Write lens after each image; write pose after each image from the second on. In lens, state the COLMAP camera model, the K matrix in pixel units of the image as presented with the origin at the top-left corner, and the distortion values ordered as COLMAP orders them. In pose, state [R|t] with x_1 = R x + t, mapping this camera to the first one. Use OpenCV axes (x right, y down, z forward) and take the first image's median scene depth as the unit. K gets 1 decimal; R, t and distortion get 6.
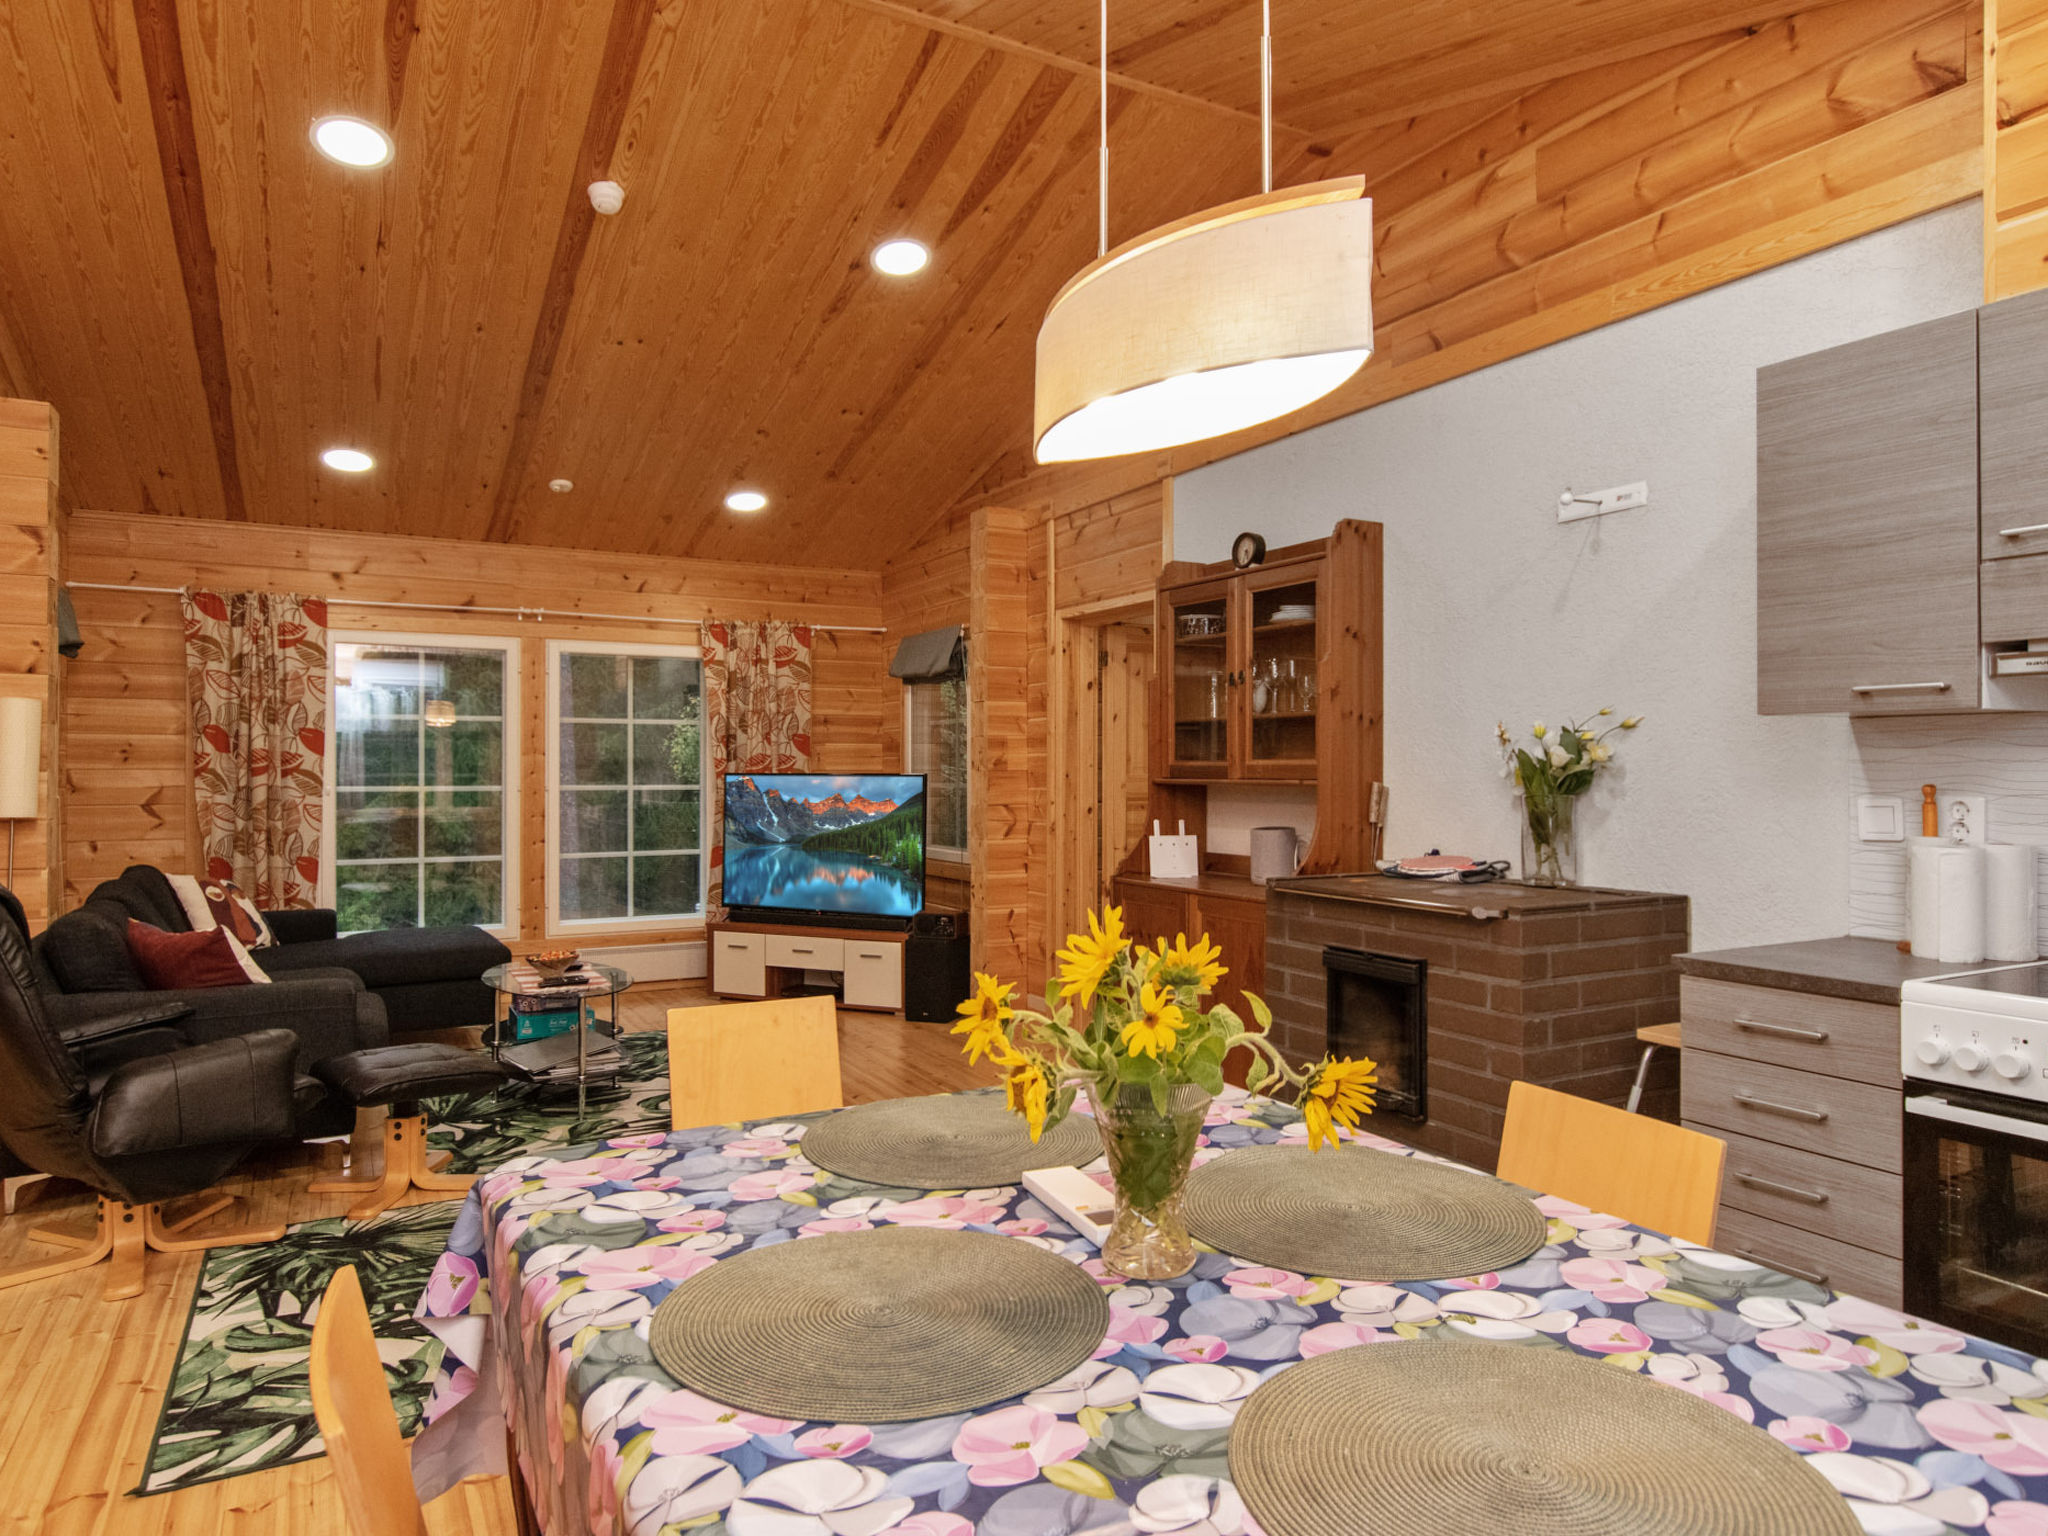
lens RADIAL K [[1276.4, 0, 993.7], [0, 1276.4, 782.5], [0, 0, 1]] dist [0.003338, -0.004819]
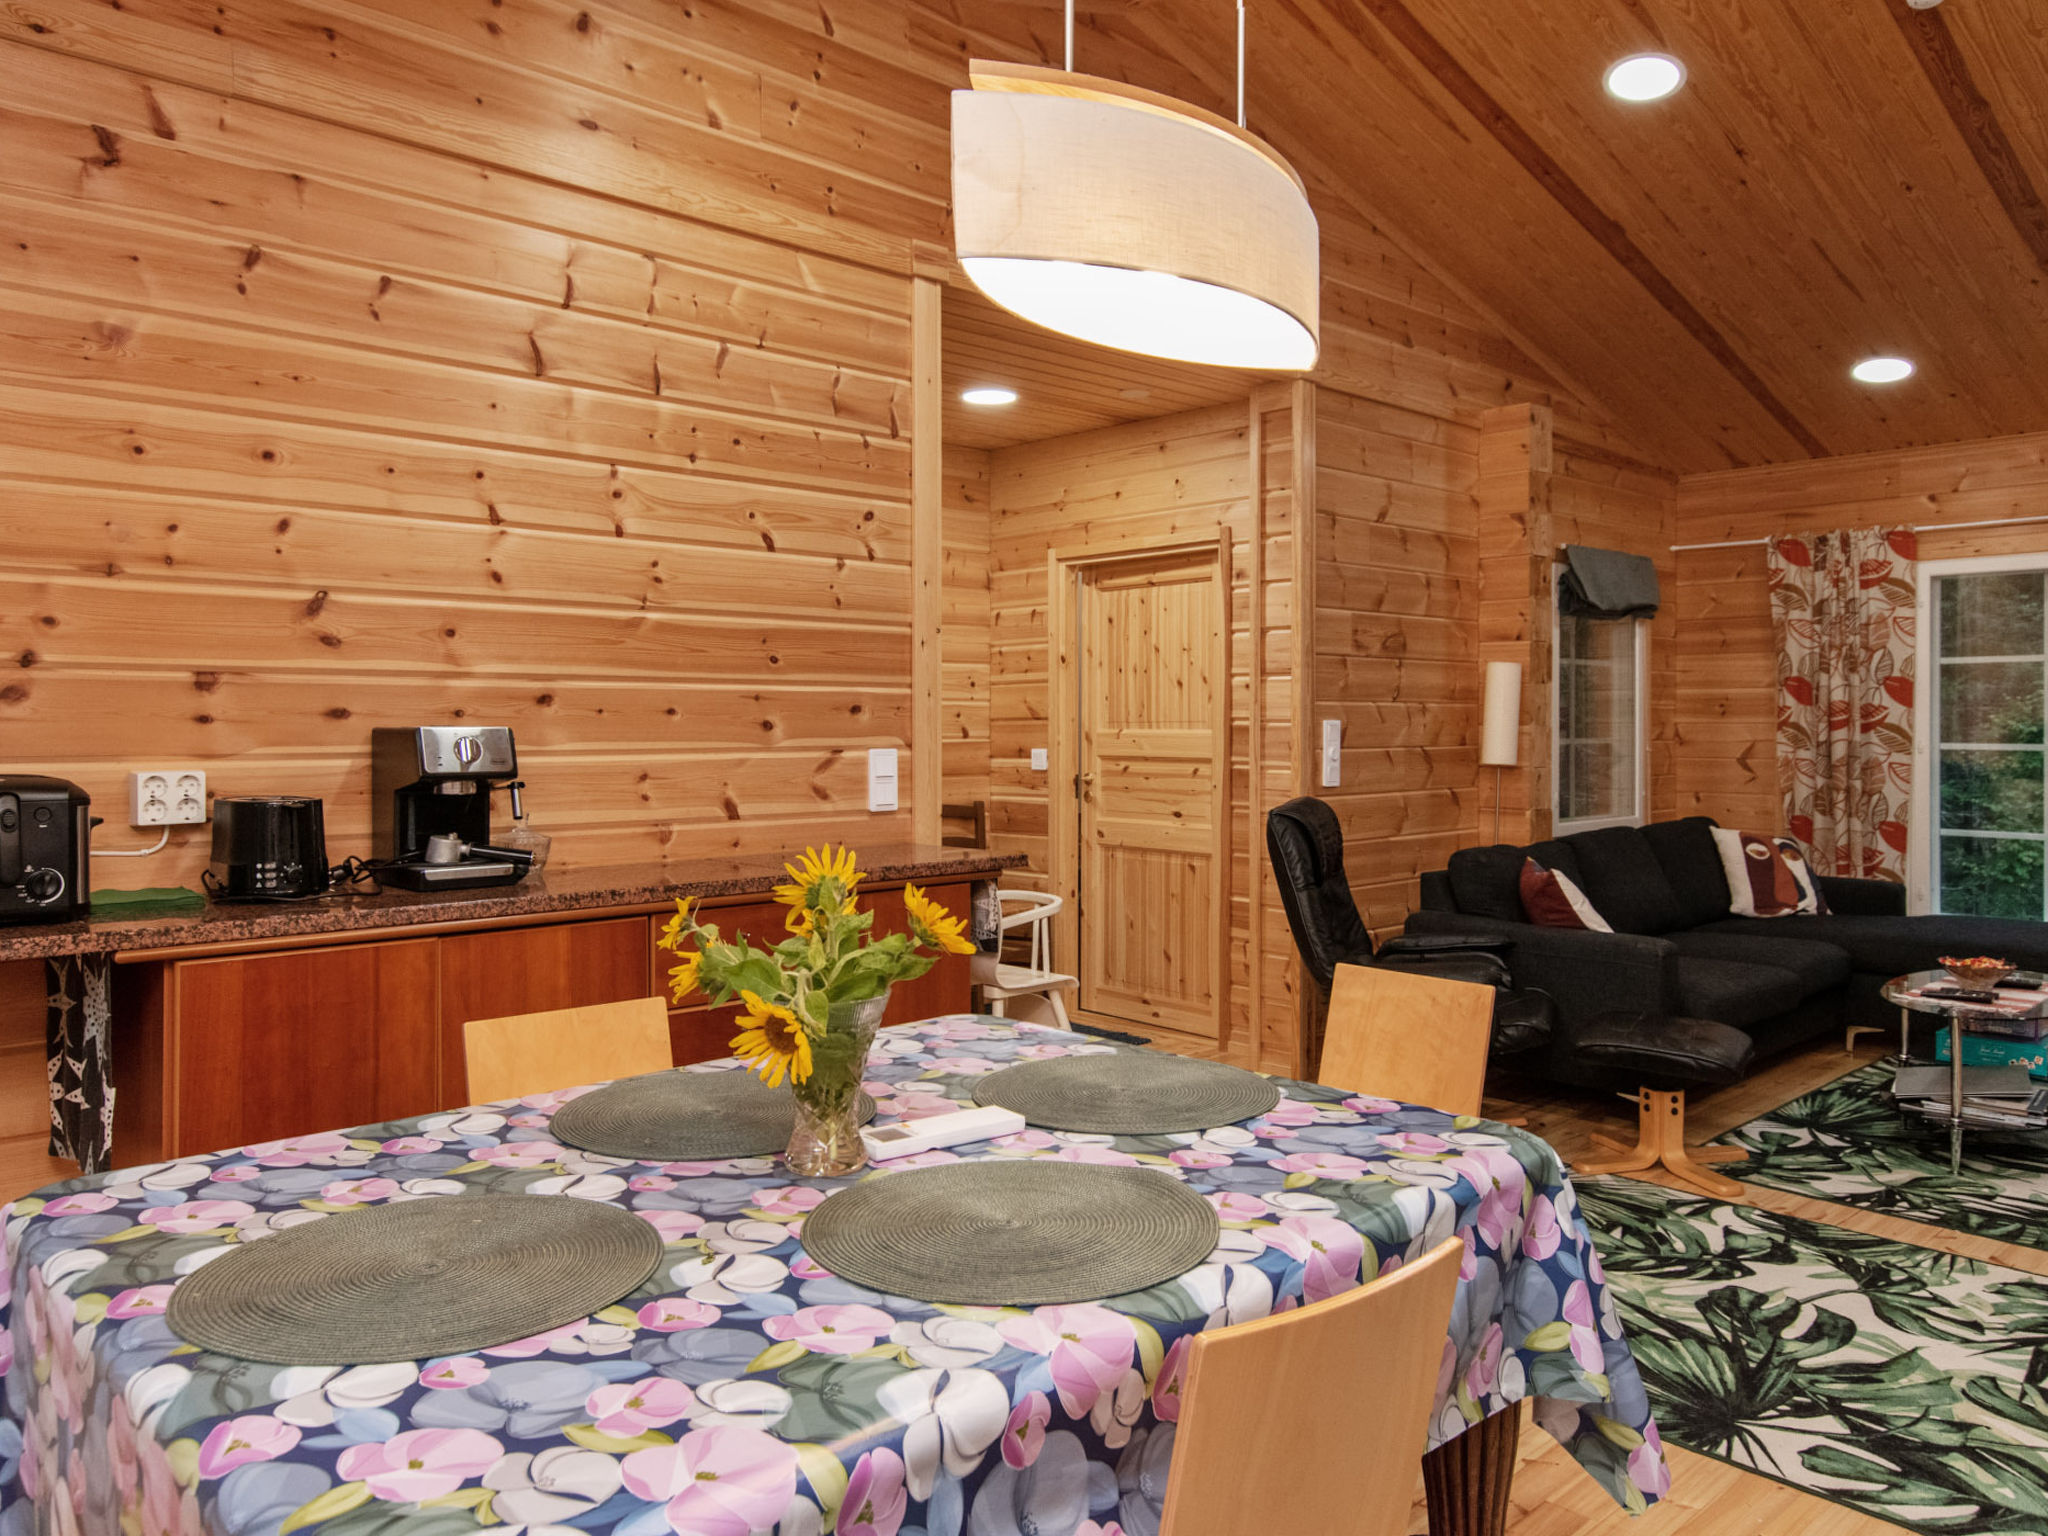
lens RADIAL K [[1418.6, 0, 1021.2], [0, 1418.6, 750.1], [0, 0, 1]] dist [0.010930, 0.004098]
pose [[0.257714, 0.019878, -0.966017, 0.271262], [-0.010735, 0.999786, 0.017709, -0.002747], [0.966162, 0.005807, 0.257872, 0.166617]]
